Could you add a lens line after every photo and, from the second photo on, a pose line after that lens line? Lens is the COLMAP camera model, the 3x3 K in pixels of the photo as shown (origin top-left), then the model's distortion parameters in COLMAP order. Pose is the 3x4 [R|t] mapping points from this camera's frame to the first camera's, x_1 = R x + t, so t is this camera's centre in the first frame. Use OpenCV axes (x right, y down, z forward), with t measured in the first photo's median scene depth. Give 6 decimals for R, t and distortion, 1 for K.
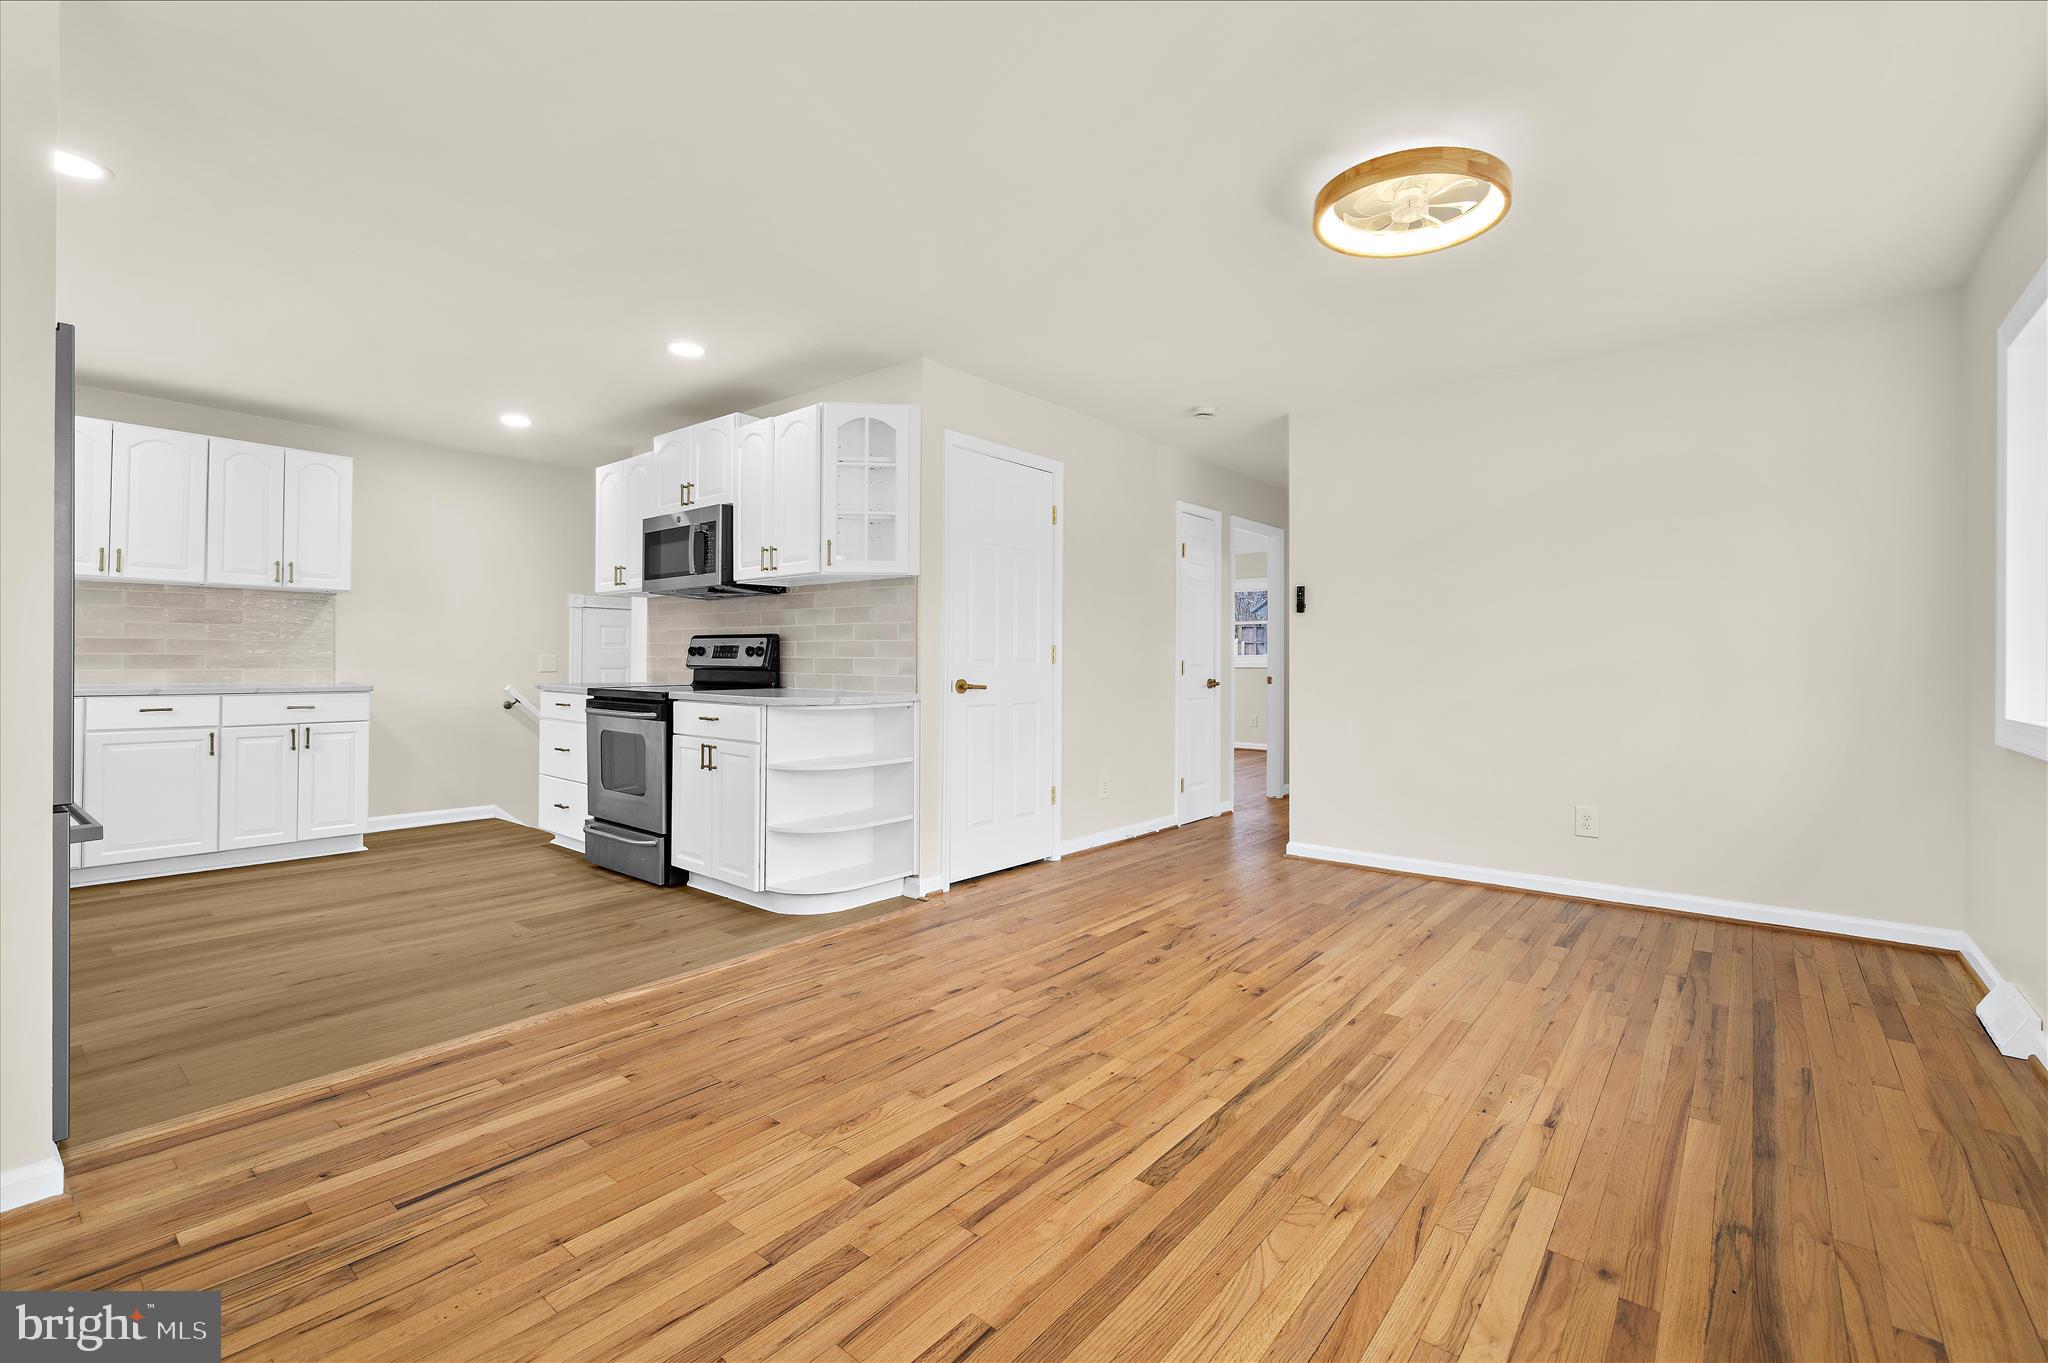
lens RADIAL K [[881.7, 0, 1031.6], [0, 881.7, 652.9], [0, 0, 1]] dist [0.002274, -0.000262]
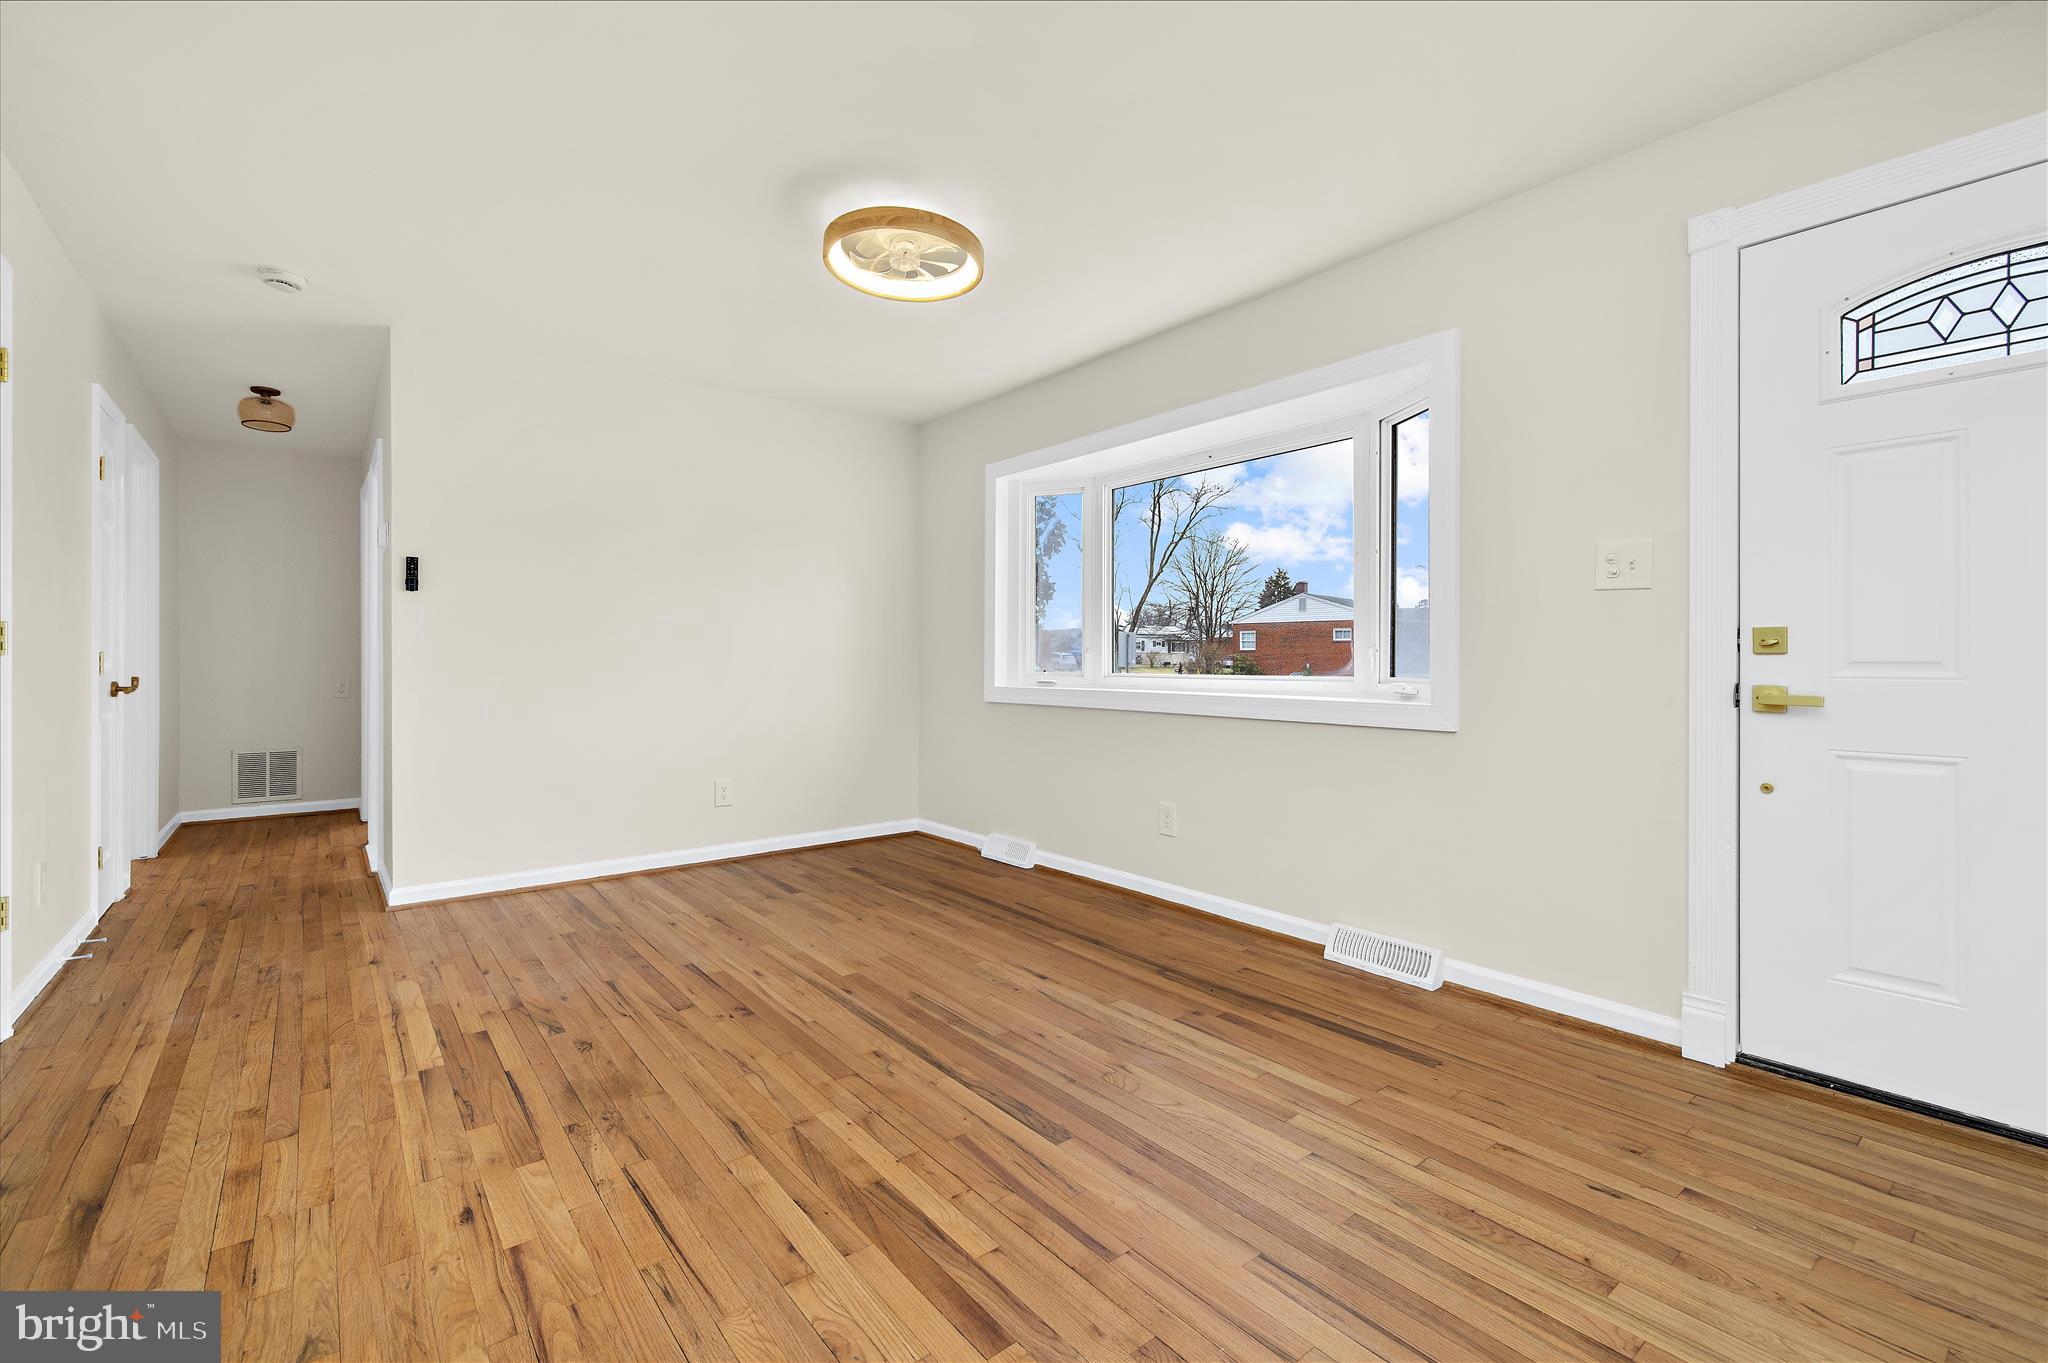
lens RADIAL K [[874.4, 0, 1022.1], [0, 874.4, 673.2], [0, 0, 1]] dist [0.002511, -0.000135]
pose [[0.214030, -0.016528, 0.976687, -0.544611], [-0.010168, 0.999765, 0.019146, 0.009112], [-0.976774, -0.014029, 0.213811, 0.500230]]
